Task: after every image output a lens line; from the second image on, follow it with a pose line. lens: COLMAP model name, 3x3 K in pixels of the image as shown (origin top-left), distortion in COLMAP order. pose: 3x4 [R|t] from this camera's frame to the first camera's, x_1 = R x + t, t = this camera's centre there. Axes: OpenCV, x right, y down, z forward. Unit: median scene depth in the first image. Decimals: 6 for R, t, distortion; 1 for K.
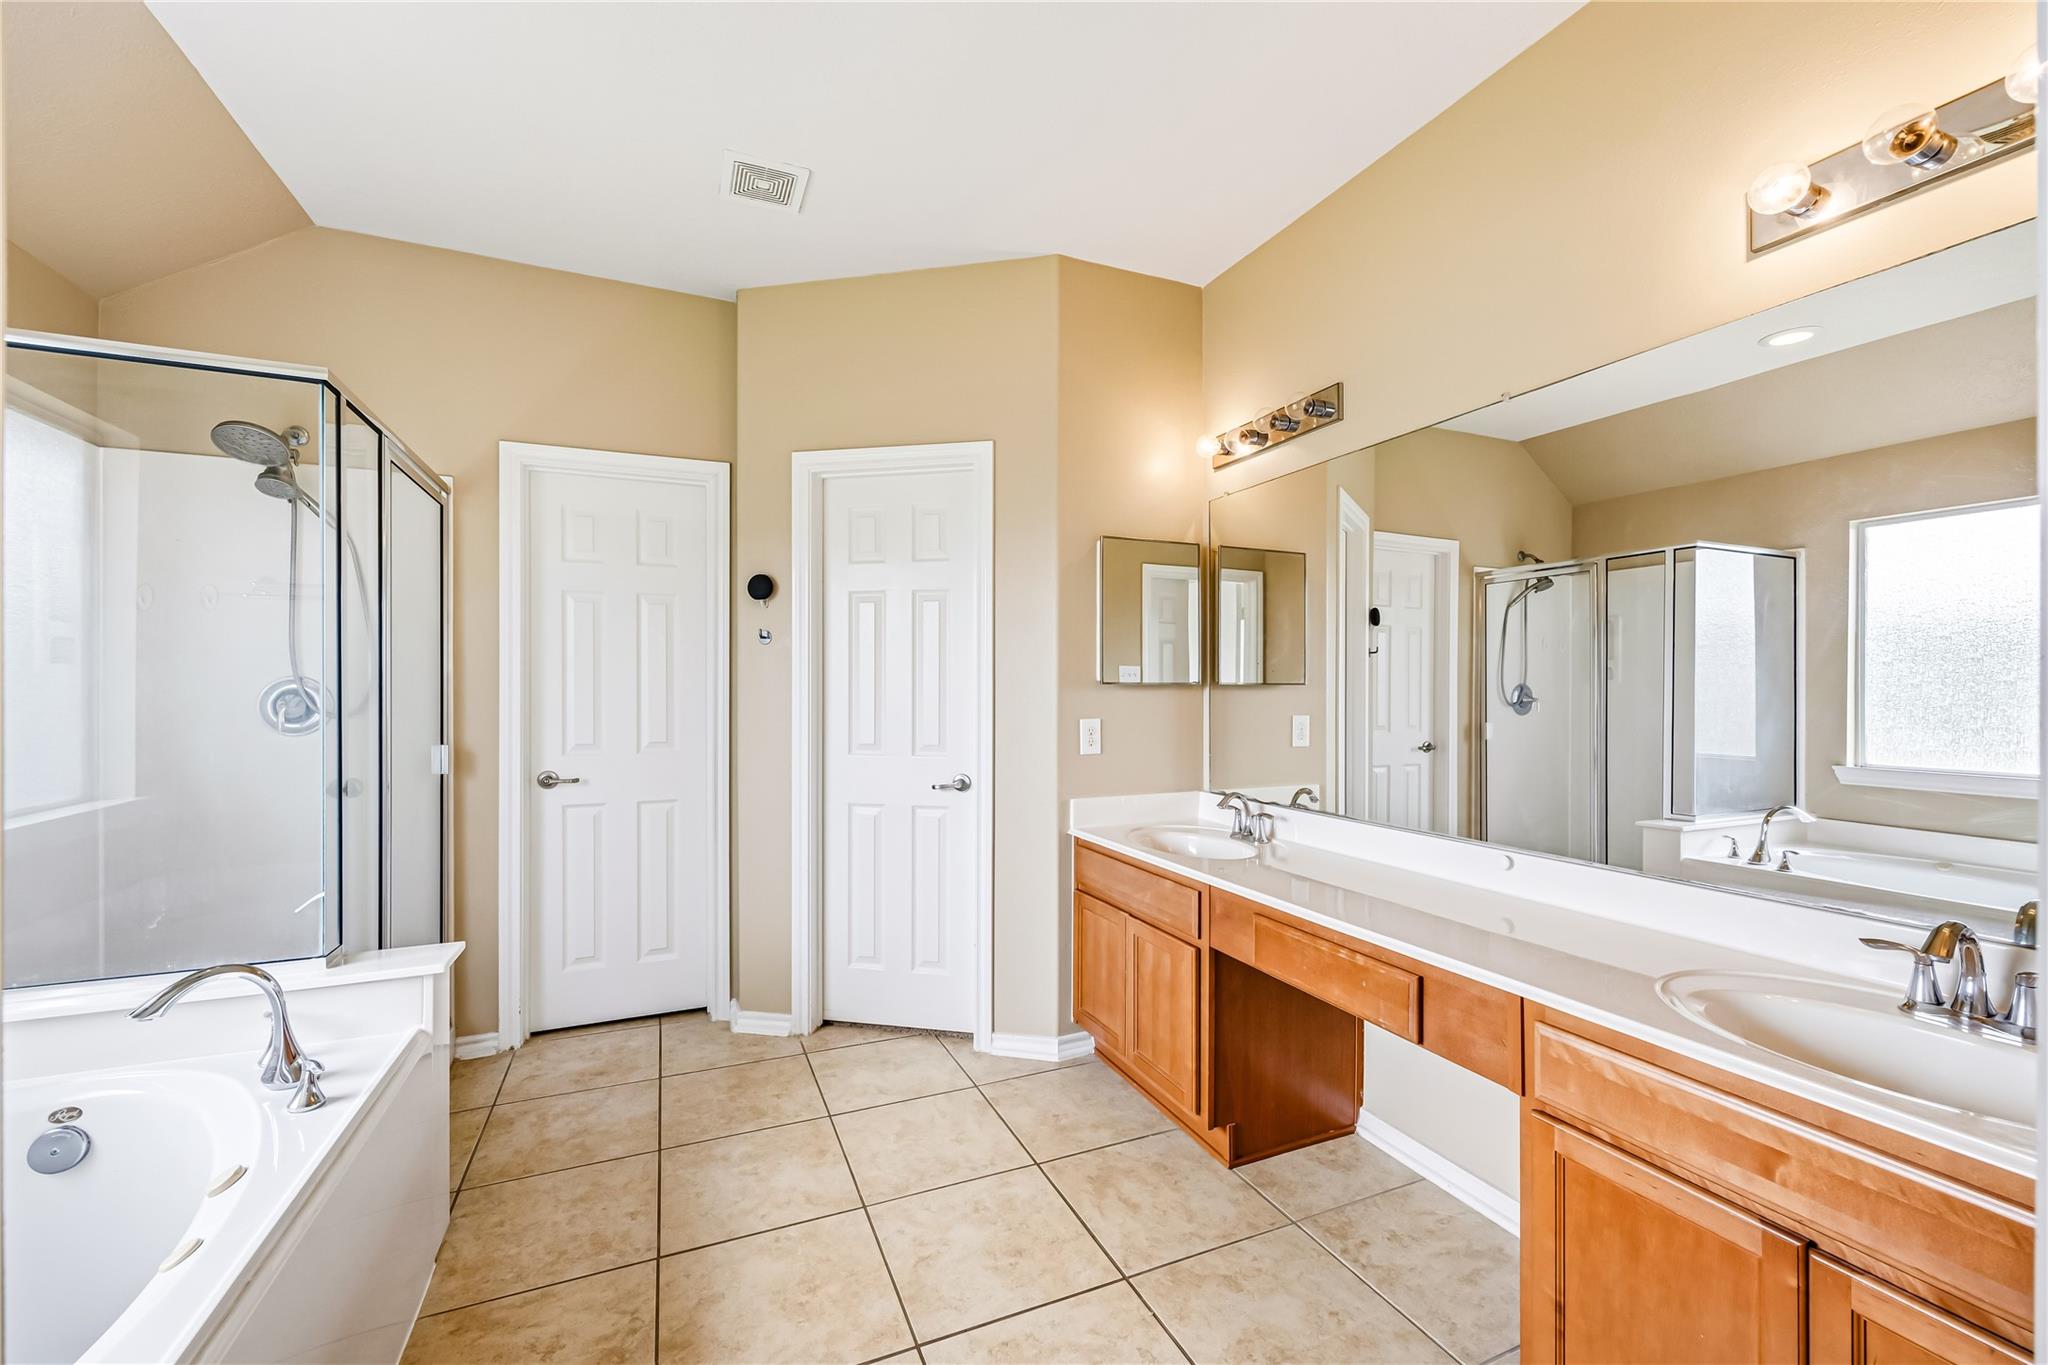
lens RADIAL K [[835.9, 0, 1023.0], [0, 835.9, 686.4], [0, 0, 1]] dist [0.002405, 0.000434]
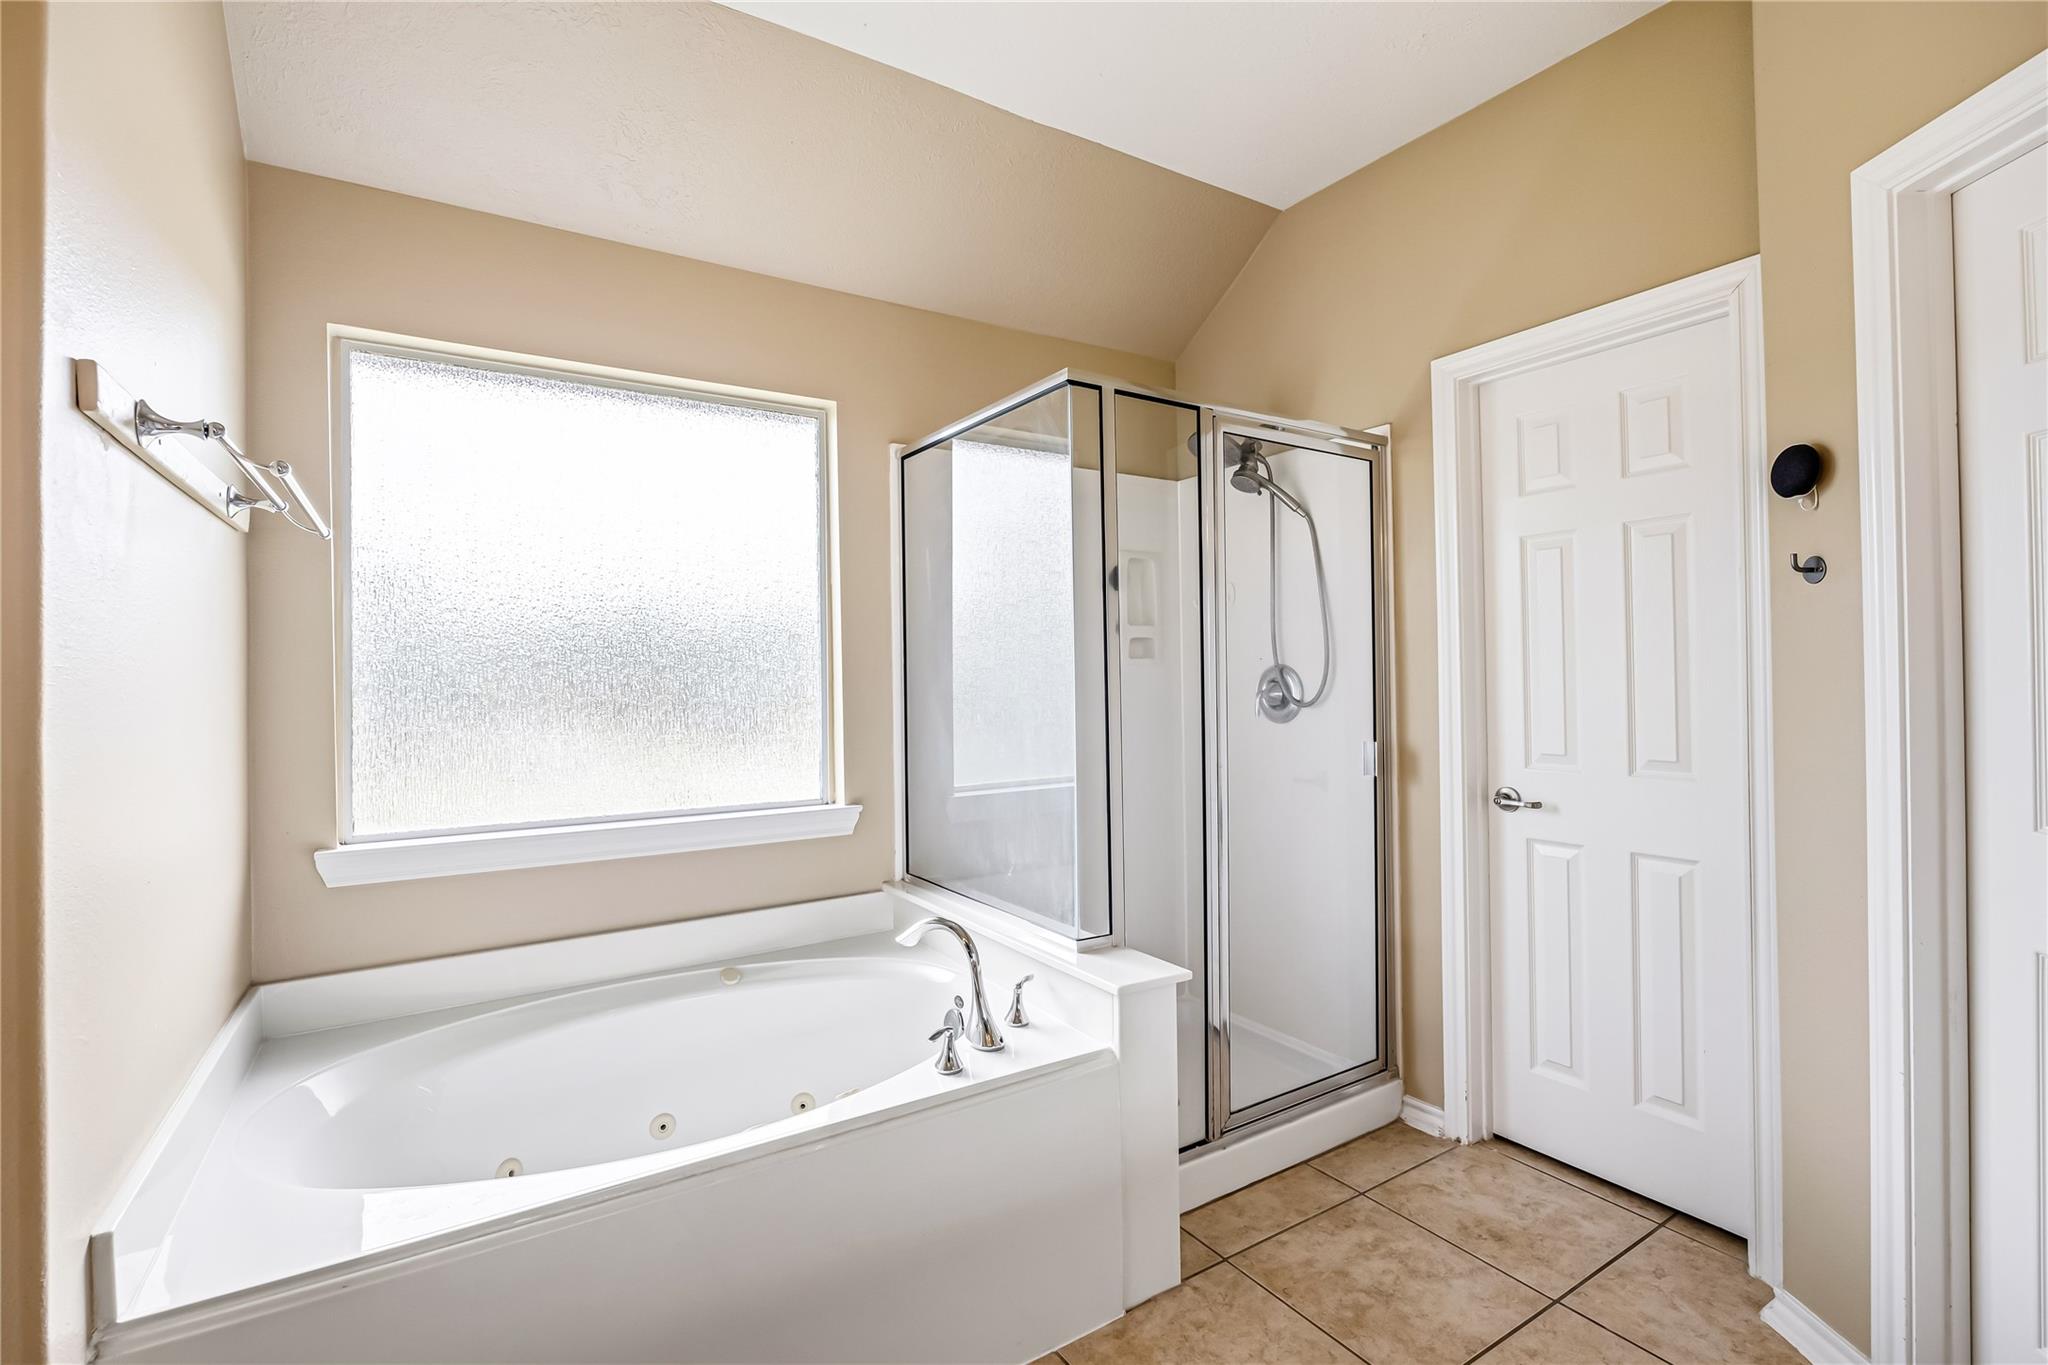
lens RADIAL K [[917.3, 0, 1019.3], [0, 917.3, 670.2], [0, 0, 1]] dist [-0.016779, -0.000416]
pose [[0.154435, -0.009511, -0.987957, 0.161745], [0.003419, 0.999953, -0.009092, 0.005167], [0.987997, -0.001973, 0.154460, 0.477718]]
